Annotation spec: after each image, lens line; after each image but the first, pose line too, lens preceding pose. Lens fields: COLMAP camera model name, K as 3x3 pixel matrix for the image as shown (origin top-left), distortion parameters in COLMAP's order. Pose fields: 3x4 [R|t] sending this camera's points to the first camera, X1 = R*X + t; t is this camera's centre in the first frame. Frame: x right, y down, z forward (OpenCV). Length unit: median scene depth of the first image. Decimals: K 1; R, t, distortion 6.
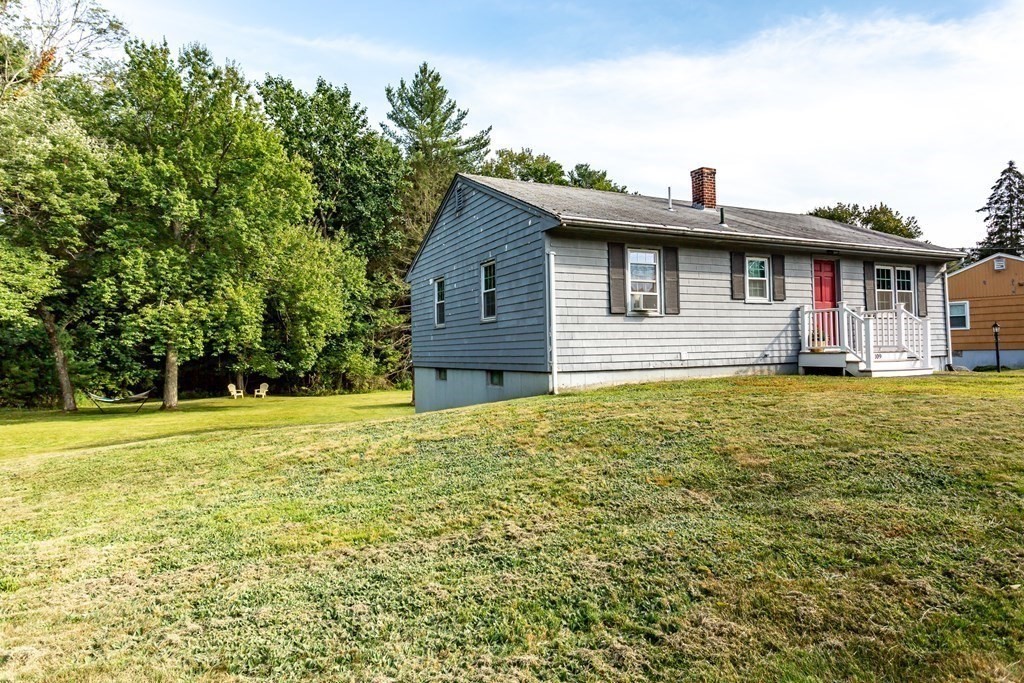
lens RADIAL K [[598.7, 0, 512.0], [0, 598.7, 341.5], [0, 0, 1]] dist [0.001104, 0.000167]
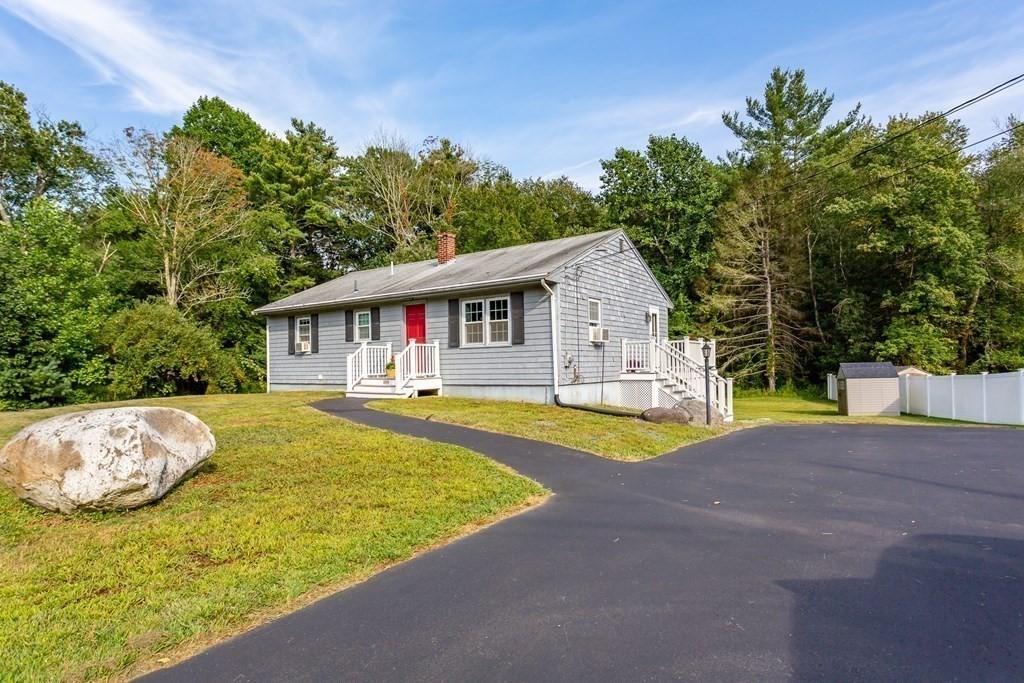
lens RADIAL K [[553.3, 0, 510.5], [0, 553.3, 363.7], [0, 0, 1]] dist [0.002179, 0.000012]
pose [[0.487354, 0.010979, -0.873135, 1.797146], [0.018750, 0.999559, 0.023035, -0.037779], [0.873003, -0.027597, 0.486933, 0.662257]]
